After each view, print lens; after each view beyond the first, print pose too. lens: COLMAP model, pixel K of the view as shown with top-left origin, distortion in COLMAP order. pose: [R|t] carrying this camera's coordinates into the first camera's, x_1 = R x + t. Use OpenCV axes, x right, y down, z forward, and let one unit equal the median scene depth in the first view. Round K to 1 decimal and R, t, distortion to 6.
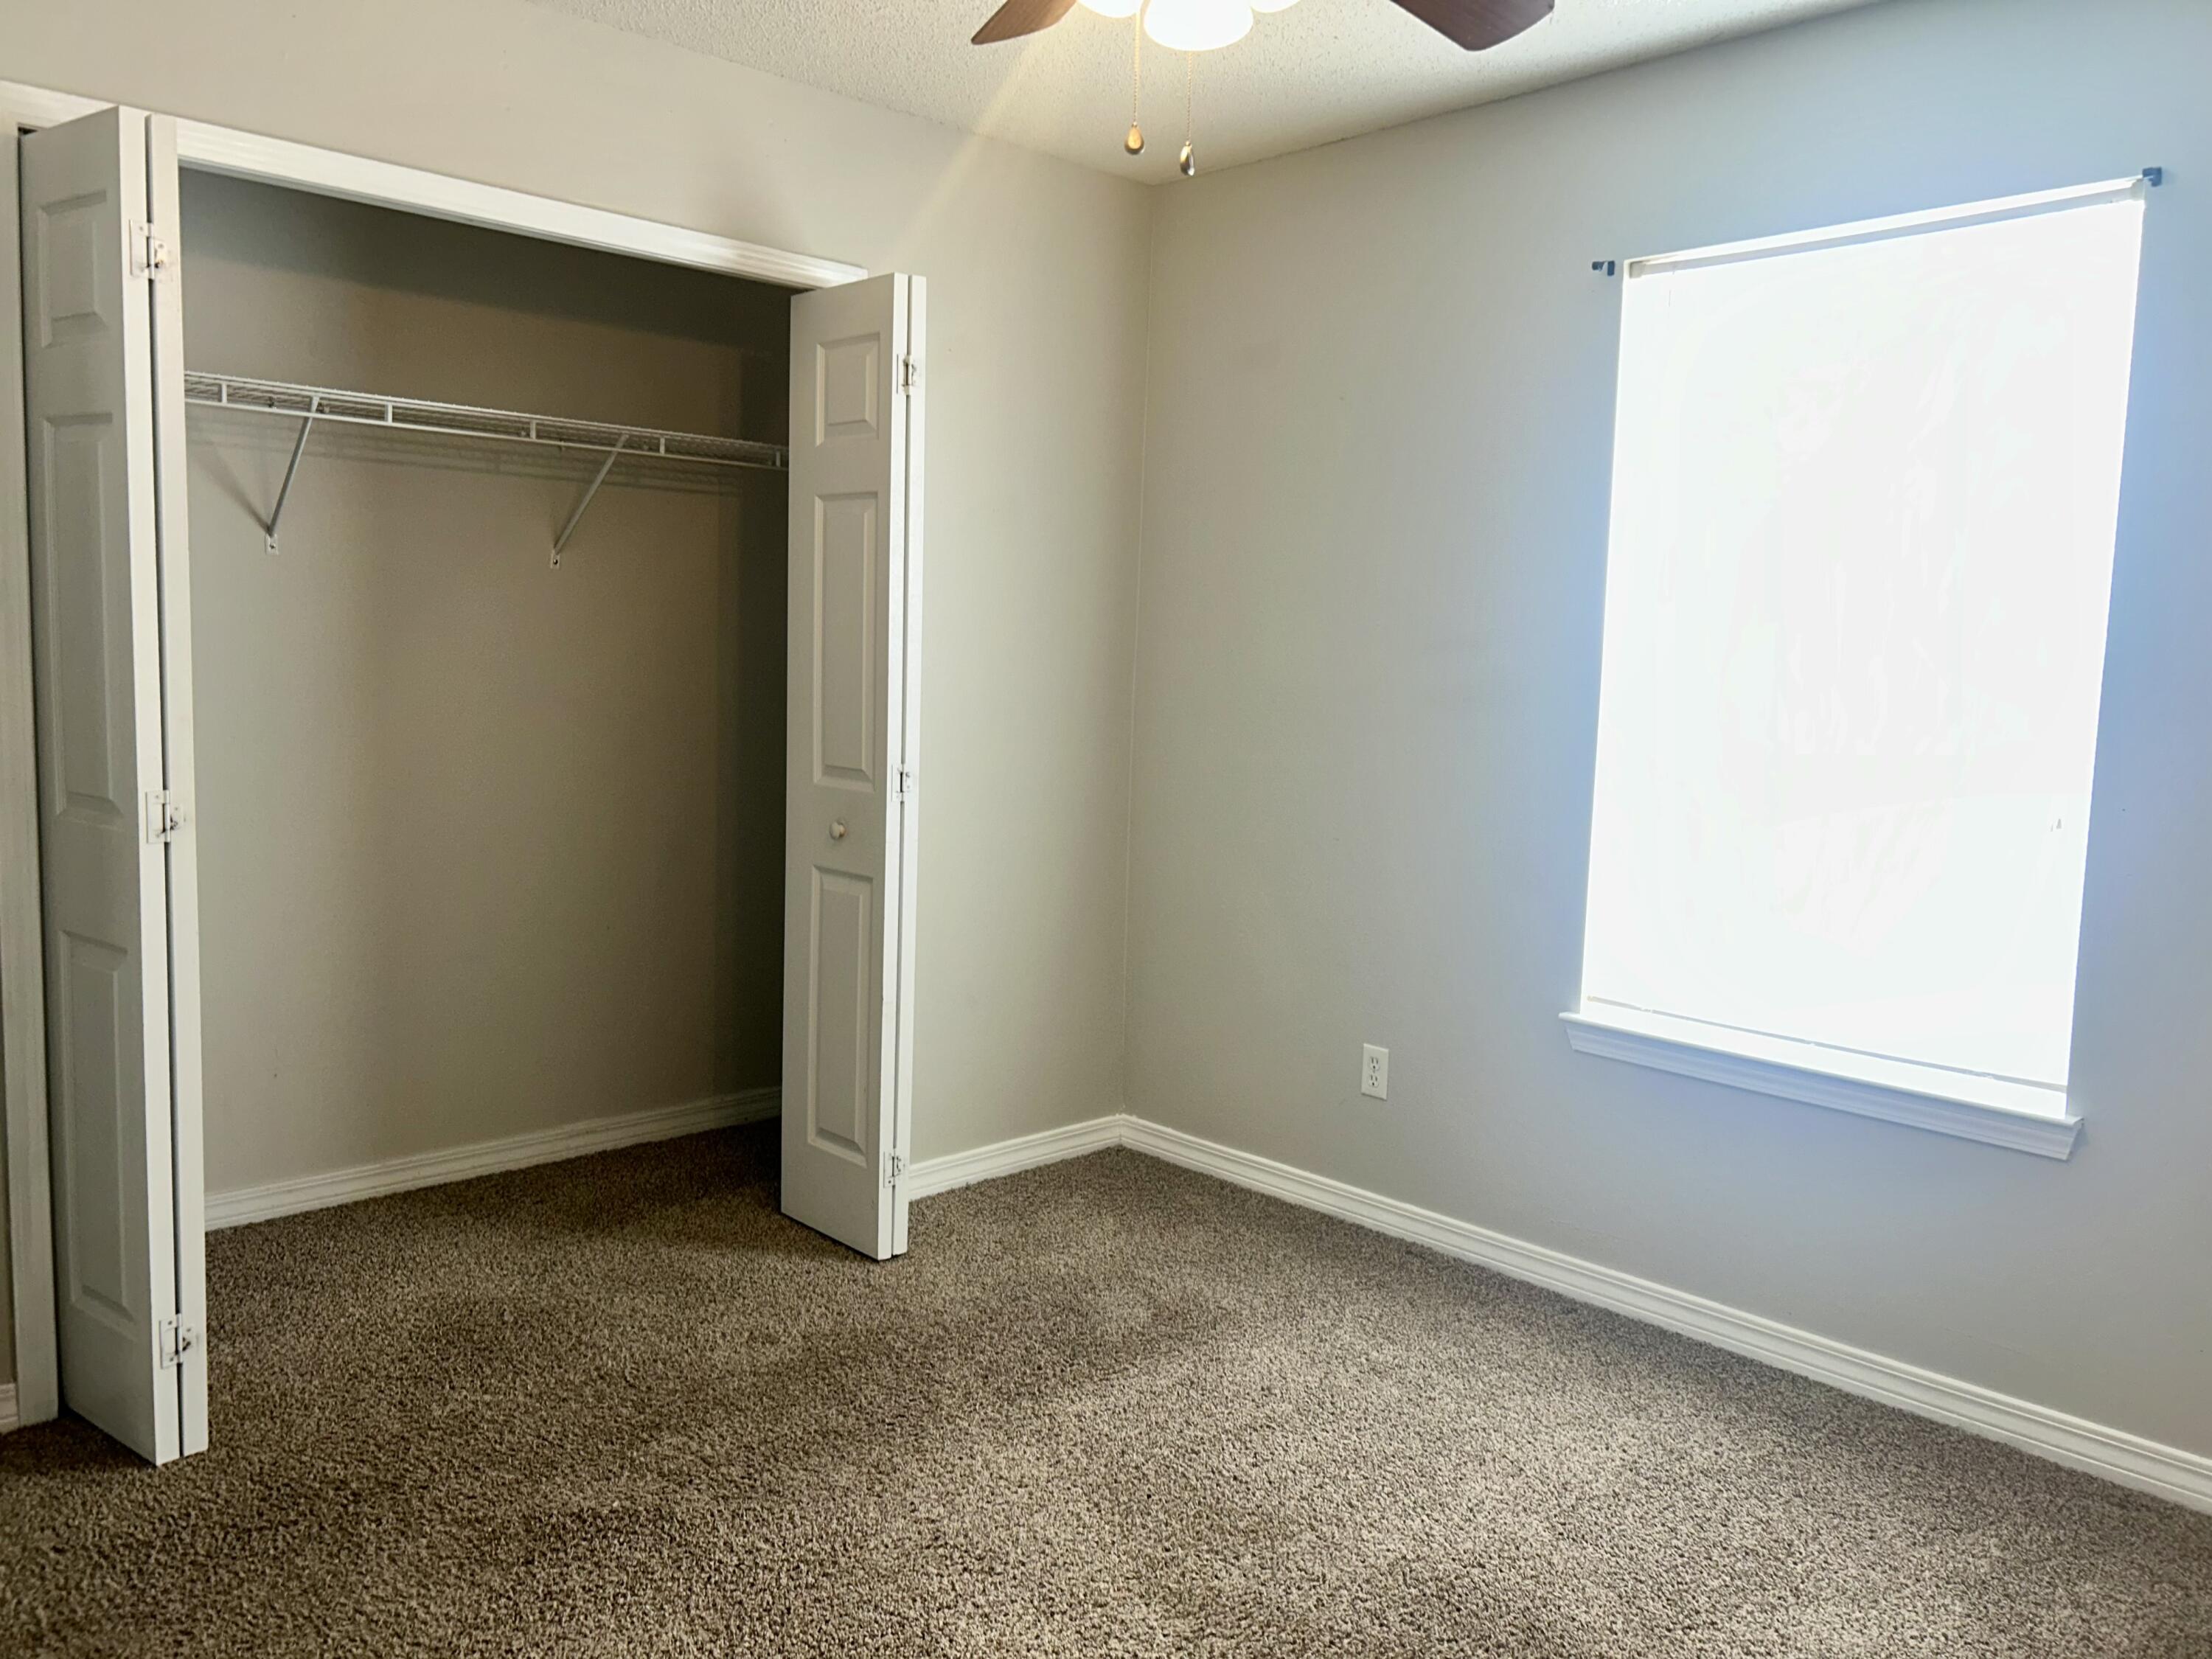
lens RADIAL K [[1659.2, 0, 1112.2], [0, 1659.2, 810.6], [0, 0, 1]] dist [0.056869, -0.070873]
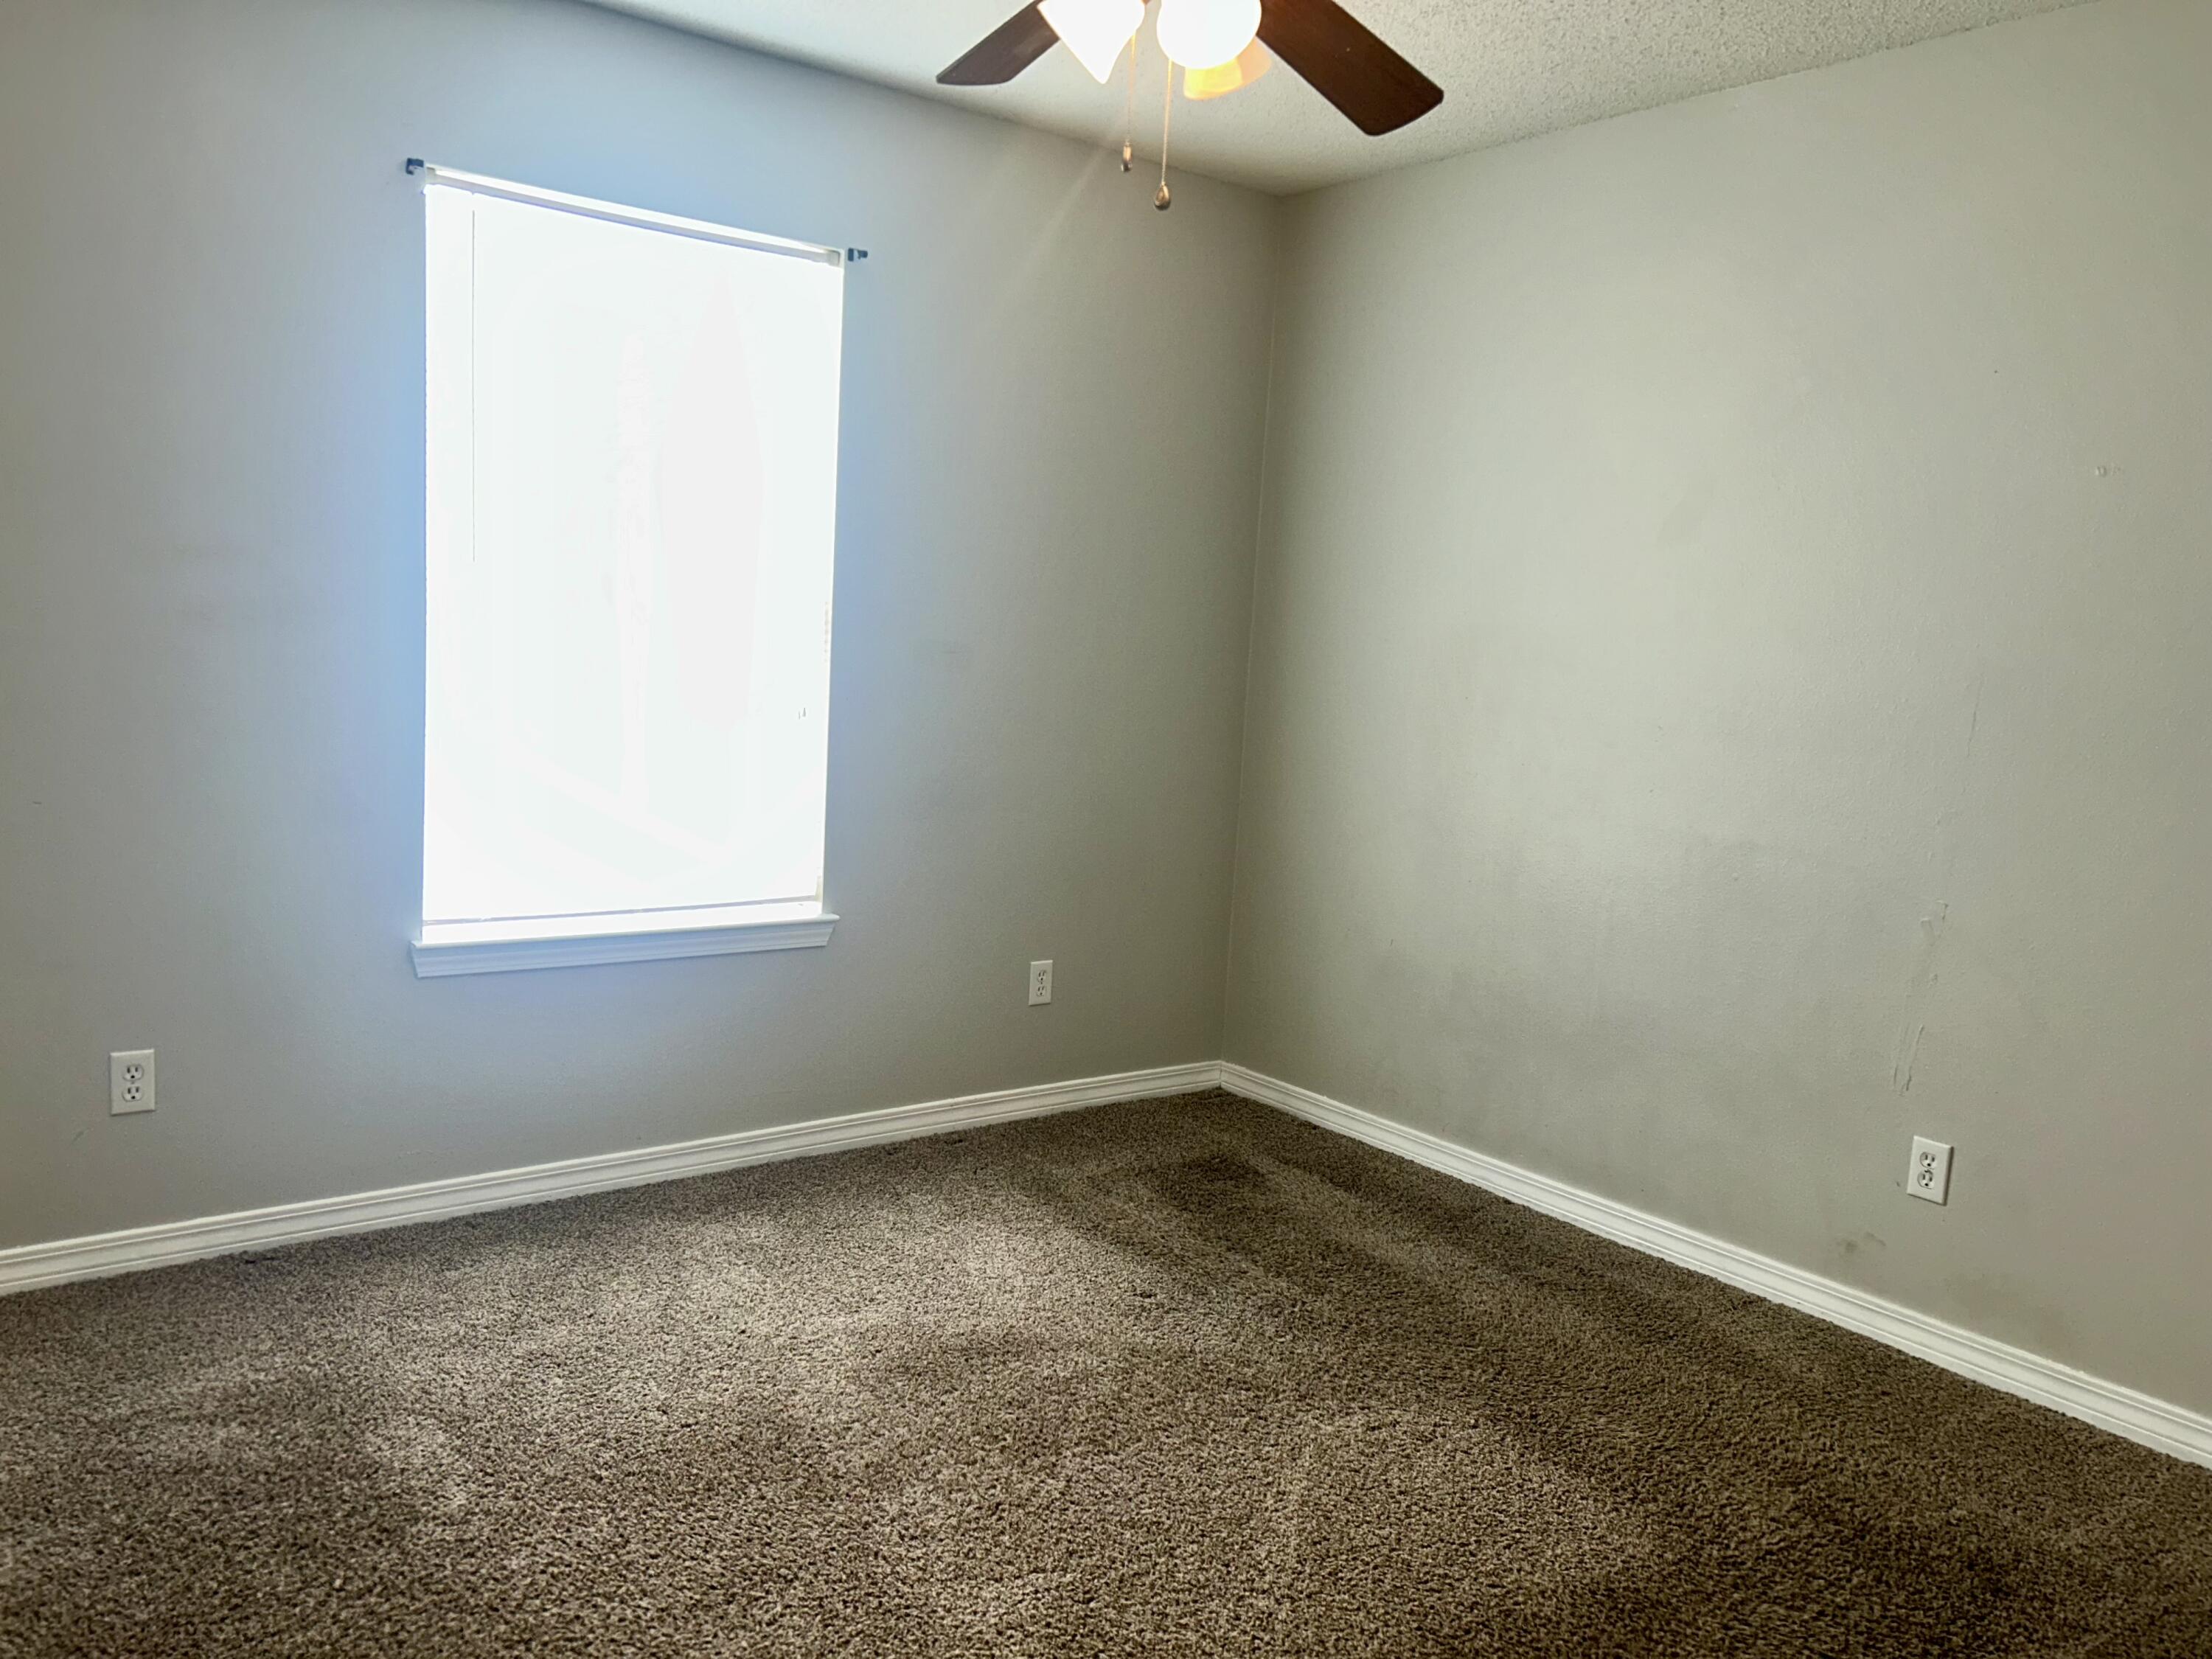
lens RADIAL K [[1659.2, 0, 1109.7], [0, 1659.2, 838.6], [0, 0, 1]] dist [0.056869, -0.070873]
pose [[0.107728, -0.144859, 0.983570, -0.680855], [0.048951, 0.988901, 0.140283, -0.059412], [-0.992975, 0.033035, 0.113624, 0.515525]]
